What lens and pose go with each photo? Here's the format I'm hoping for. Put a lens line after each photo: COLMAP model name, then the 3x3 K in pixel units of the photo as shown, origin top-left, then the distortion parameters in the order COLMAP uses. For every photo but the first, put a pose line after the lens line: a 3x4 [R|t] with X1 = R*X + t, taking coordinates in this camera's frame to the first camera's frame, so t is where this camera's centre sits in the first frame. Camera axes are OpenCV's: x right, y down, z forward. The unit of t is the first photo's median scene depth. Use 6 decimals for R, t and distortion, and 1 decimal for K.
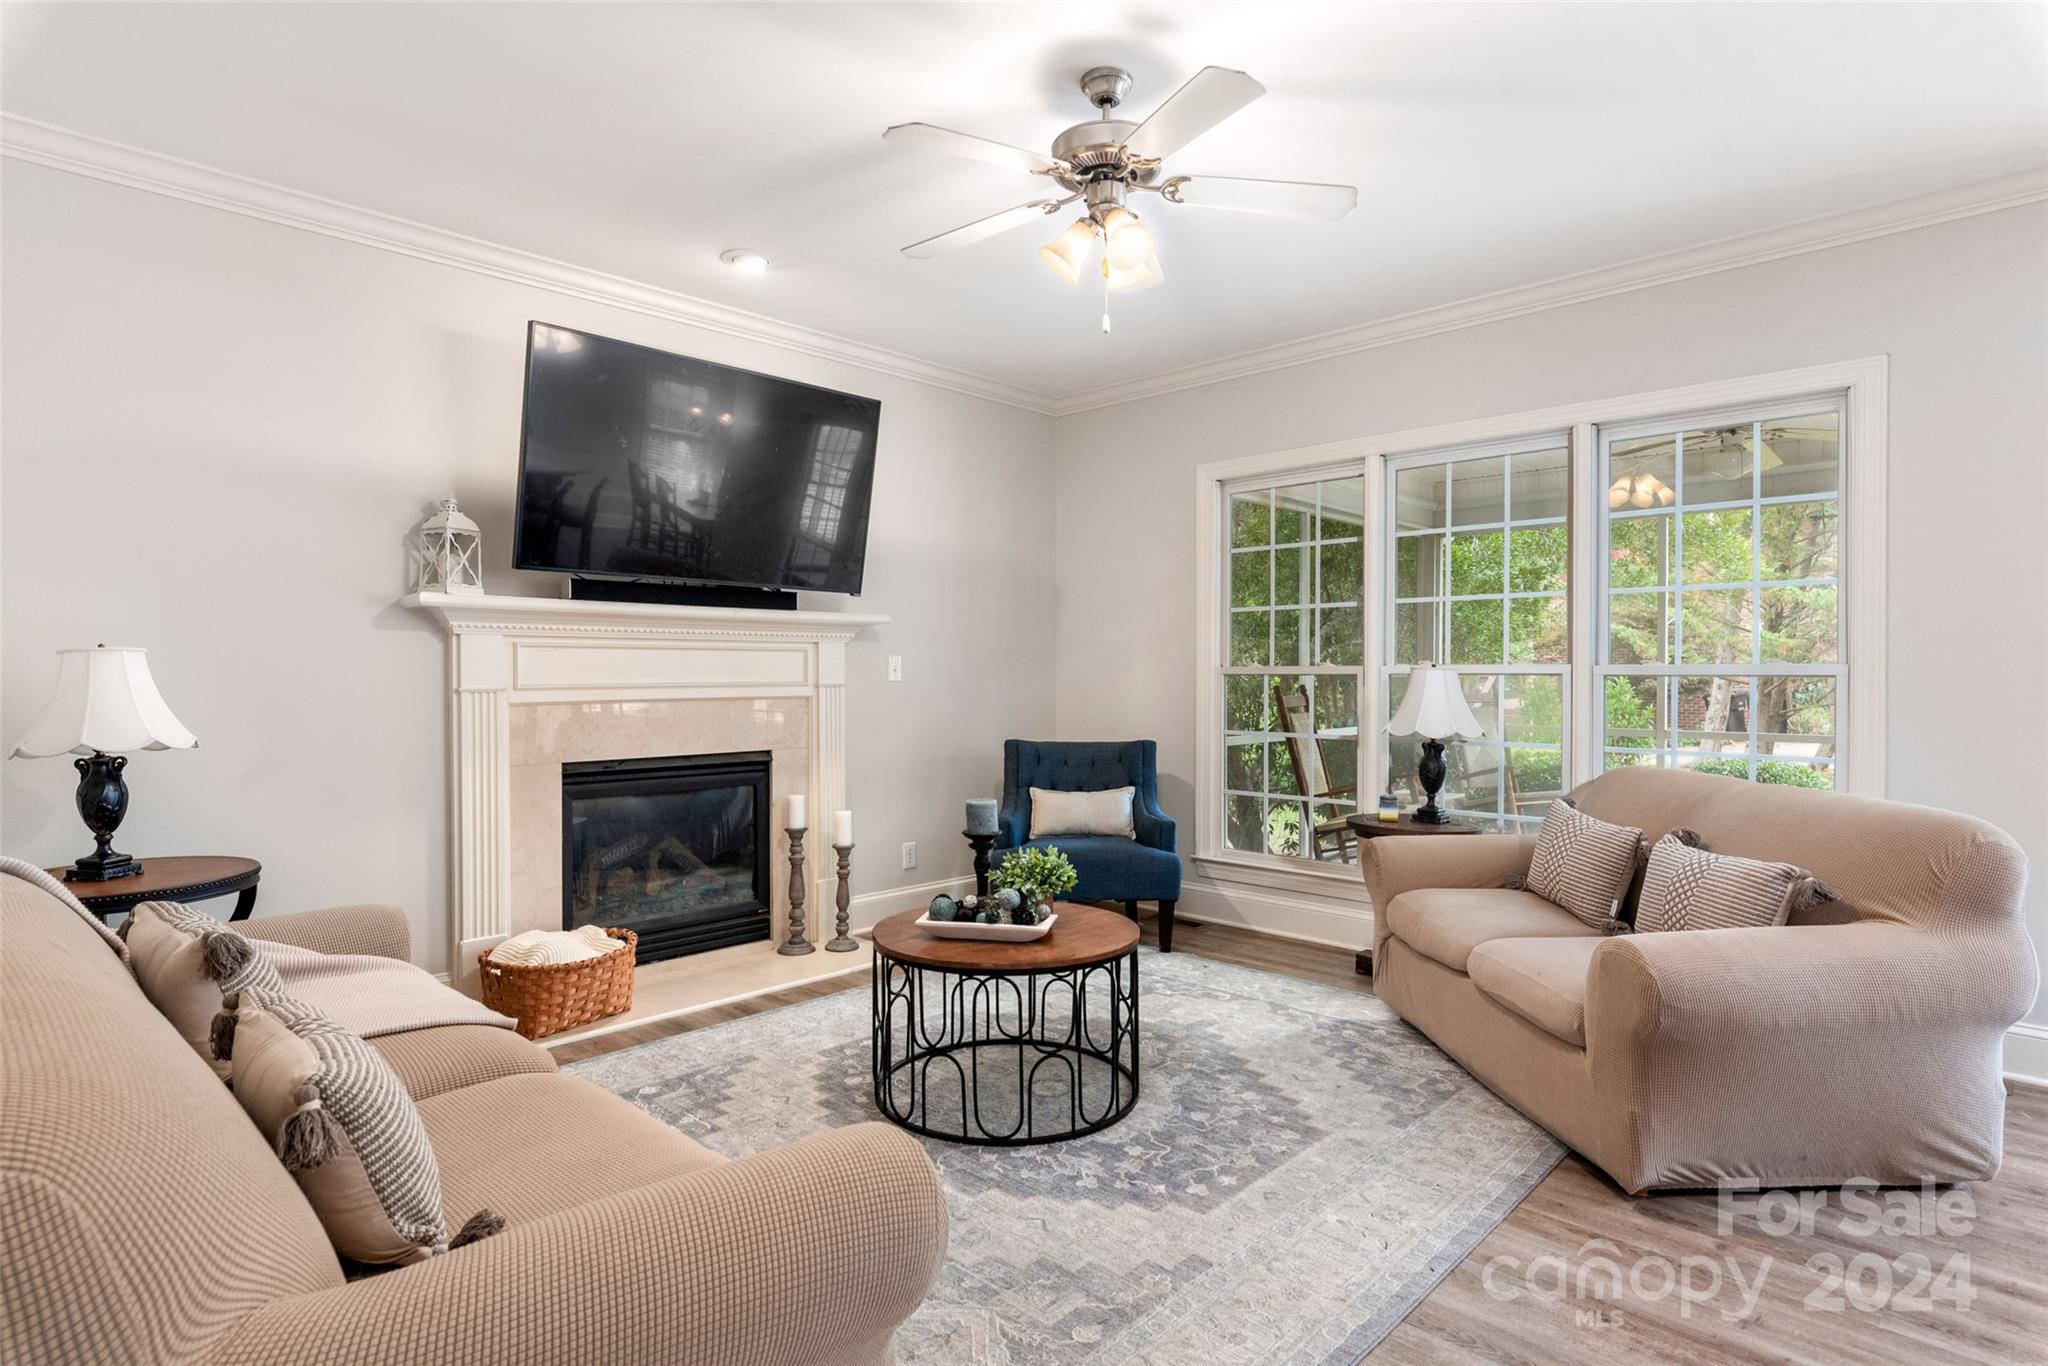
lens RADIAL K [[1093.4, 0, 1021.1], [0, 1093.4, 680.5], [0, 0, 1]] dist [0.016251, -0.000937]
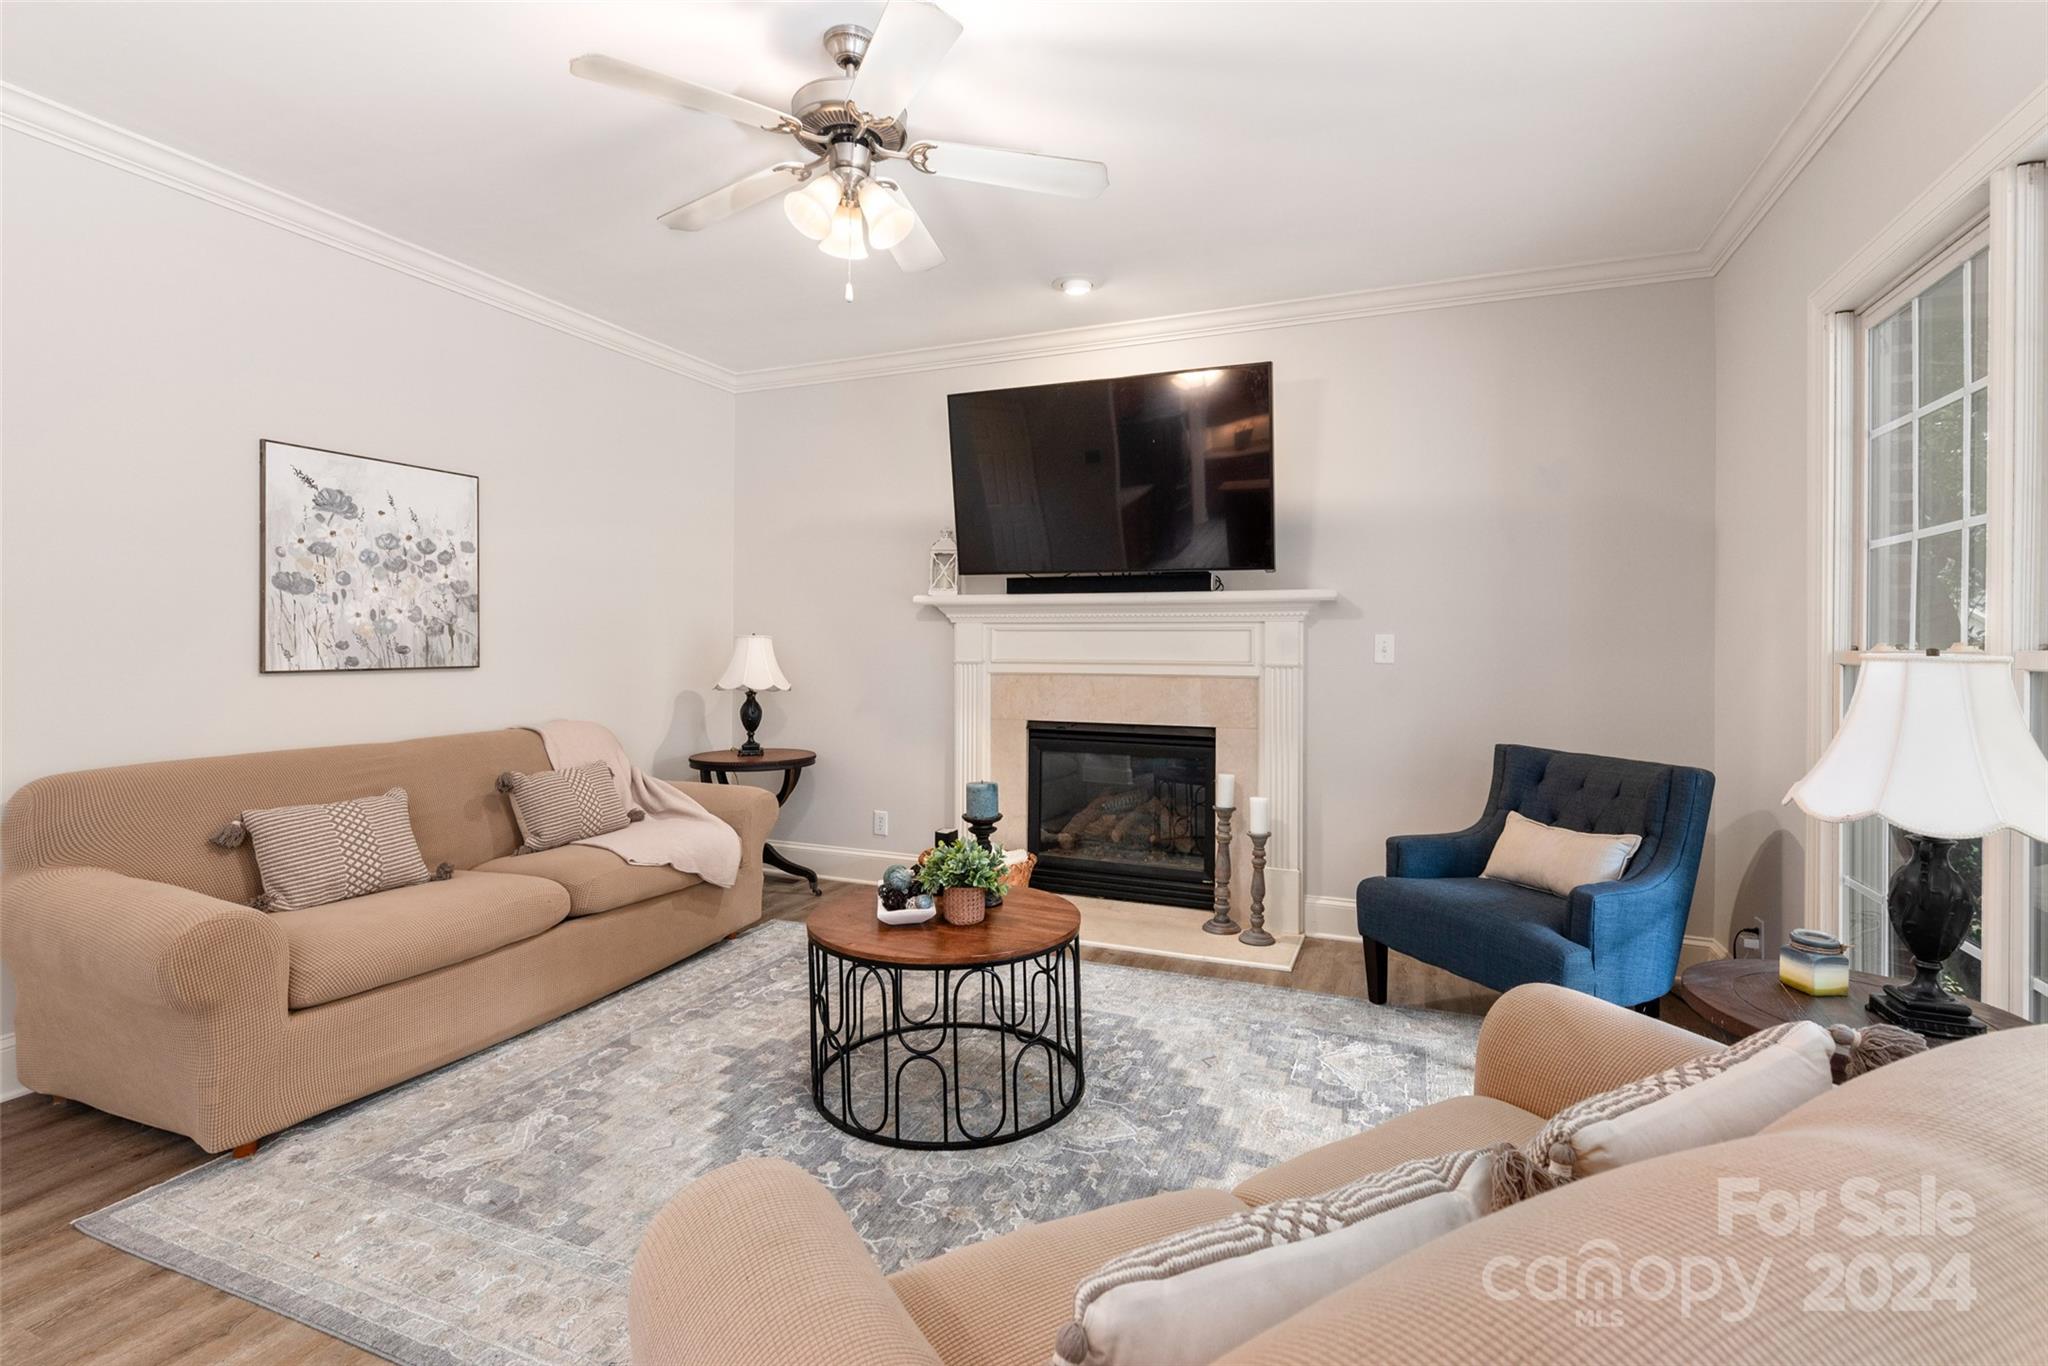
lens RADIAL K [[957.6, 0, 1015.8], [0, 957.6, 652.6], [0, 0, 1]] dist [-0.008451, 0.000259]
pose [[0.362867, 0.011356, -0.931772, 0.591100], [-0.011318, 0.999906, 0.007779, -0.012415], [0.931772, 0.007723, 0.362962, 0.549227]]
